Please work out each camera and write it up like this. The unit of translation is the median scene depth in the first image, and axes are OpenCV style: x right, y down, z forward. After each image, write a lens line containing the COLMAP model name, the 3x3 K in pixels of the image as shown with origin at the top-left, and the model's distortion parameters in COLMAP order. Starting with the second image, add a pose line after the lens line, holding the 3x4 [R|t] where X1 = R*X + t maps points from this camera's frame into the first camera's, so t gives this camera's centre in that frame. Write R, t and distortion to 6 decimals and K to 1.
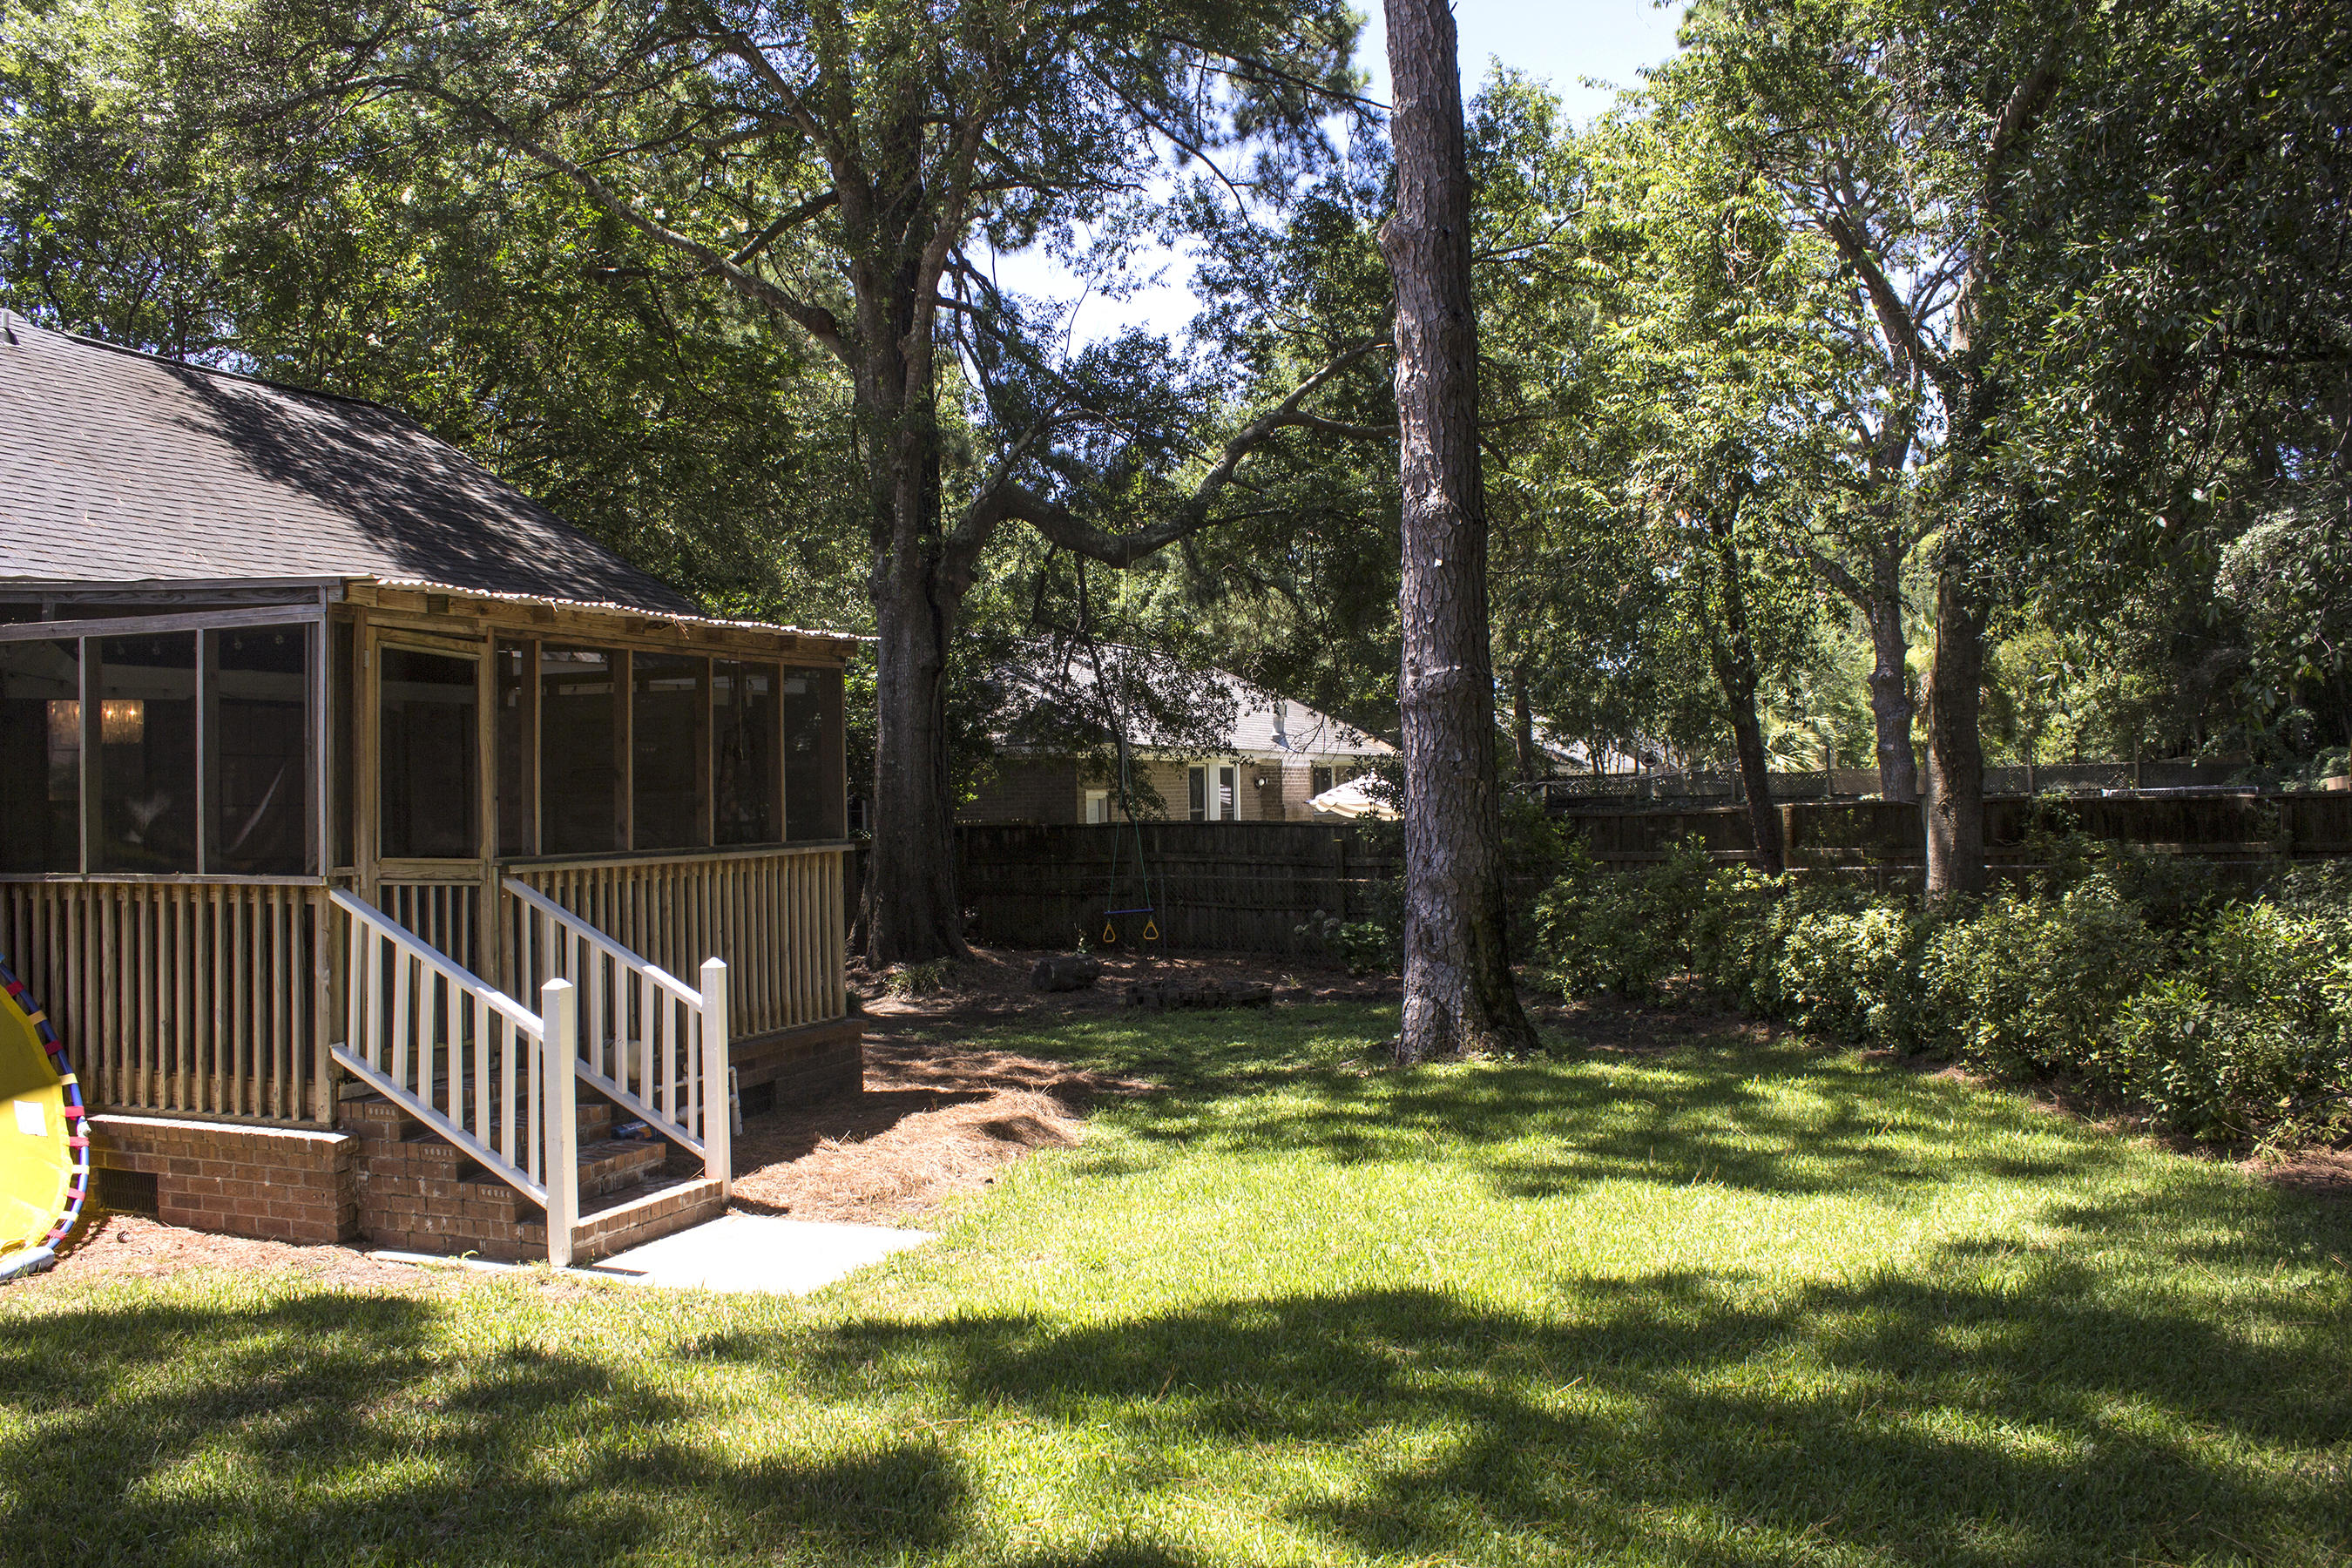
lens RADIAL K [[1943.3, 0, 1137.7], [0, 1943.3, 788.7], [0, 0, 1]] dist [-0.169199, 0.144862]
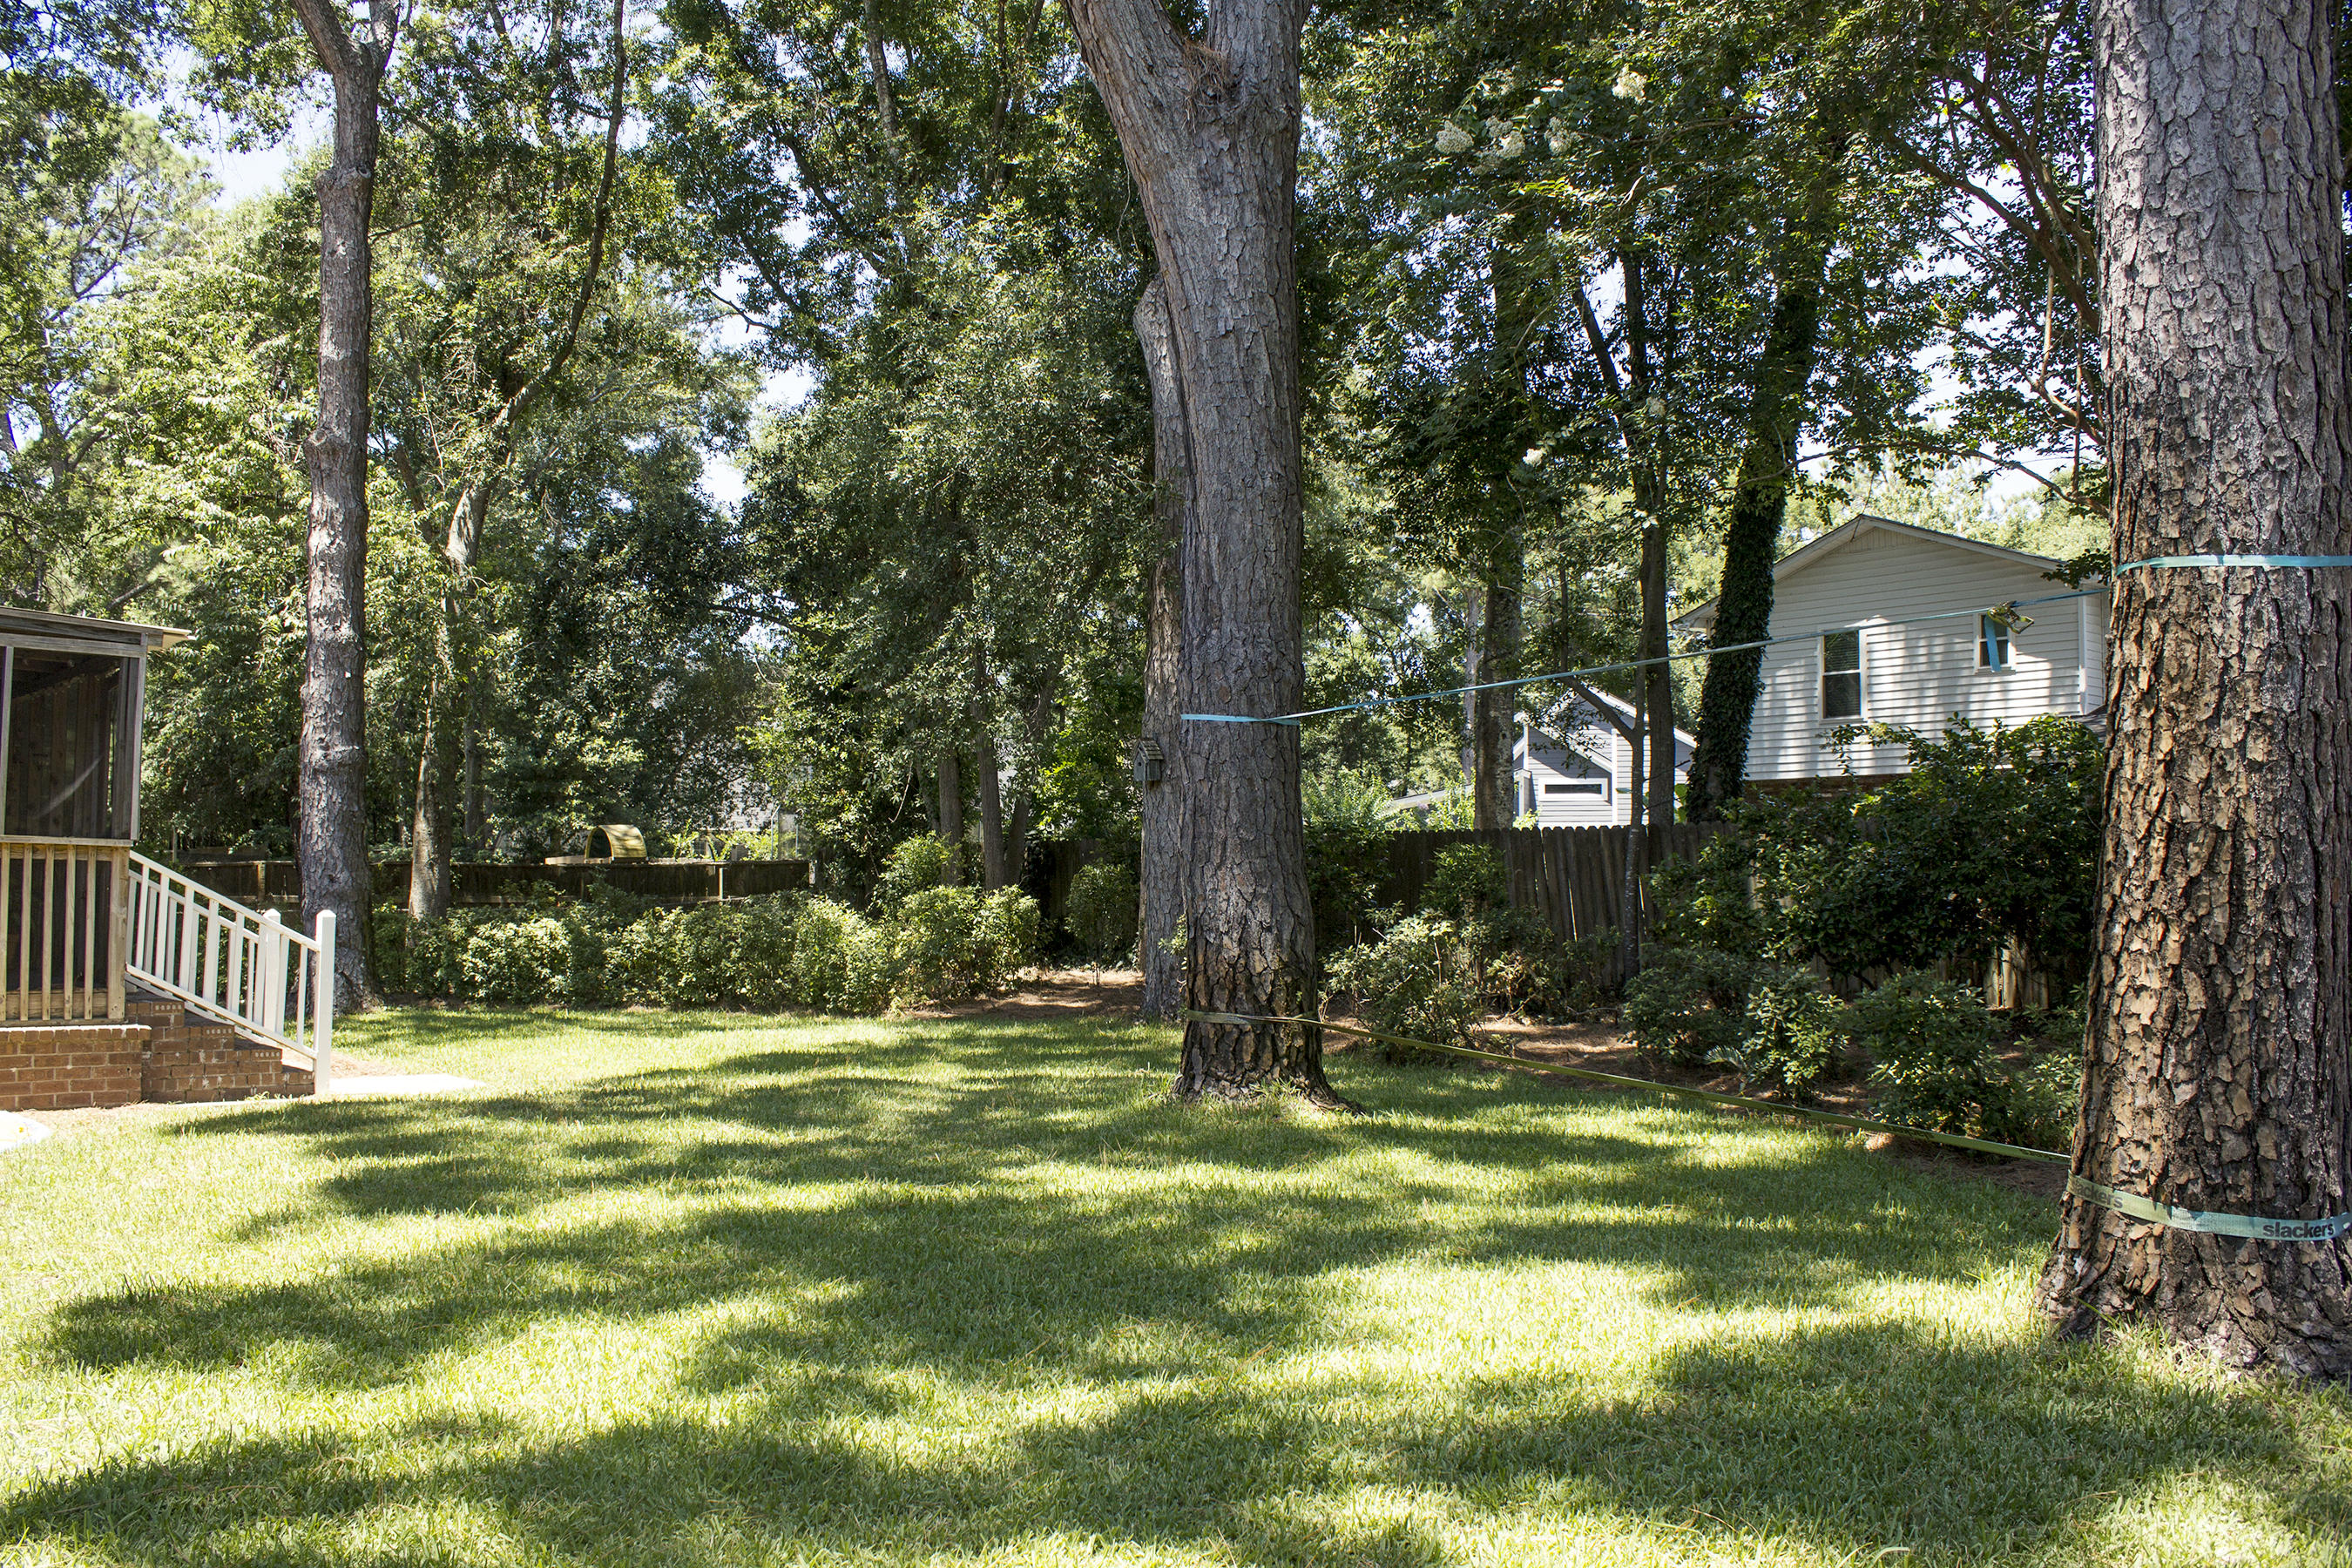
lens RADIAL K [[1943.3, 0, 1137.7], [0, 1943.3, 788.7], [0, 0, 1]] dist [-0.169199, 0.144862]
pose [[0.447571, 0.070209, 0.891488, -1.314099], [-0.017096, 0.997403, -0.069967, 0.091375], [-0.894085, 0.016075, 0.447609, -0.276676]]
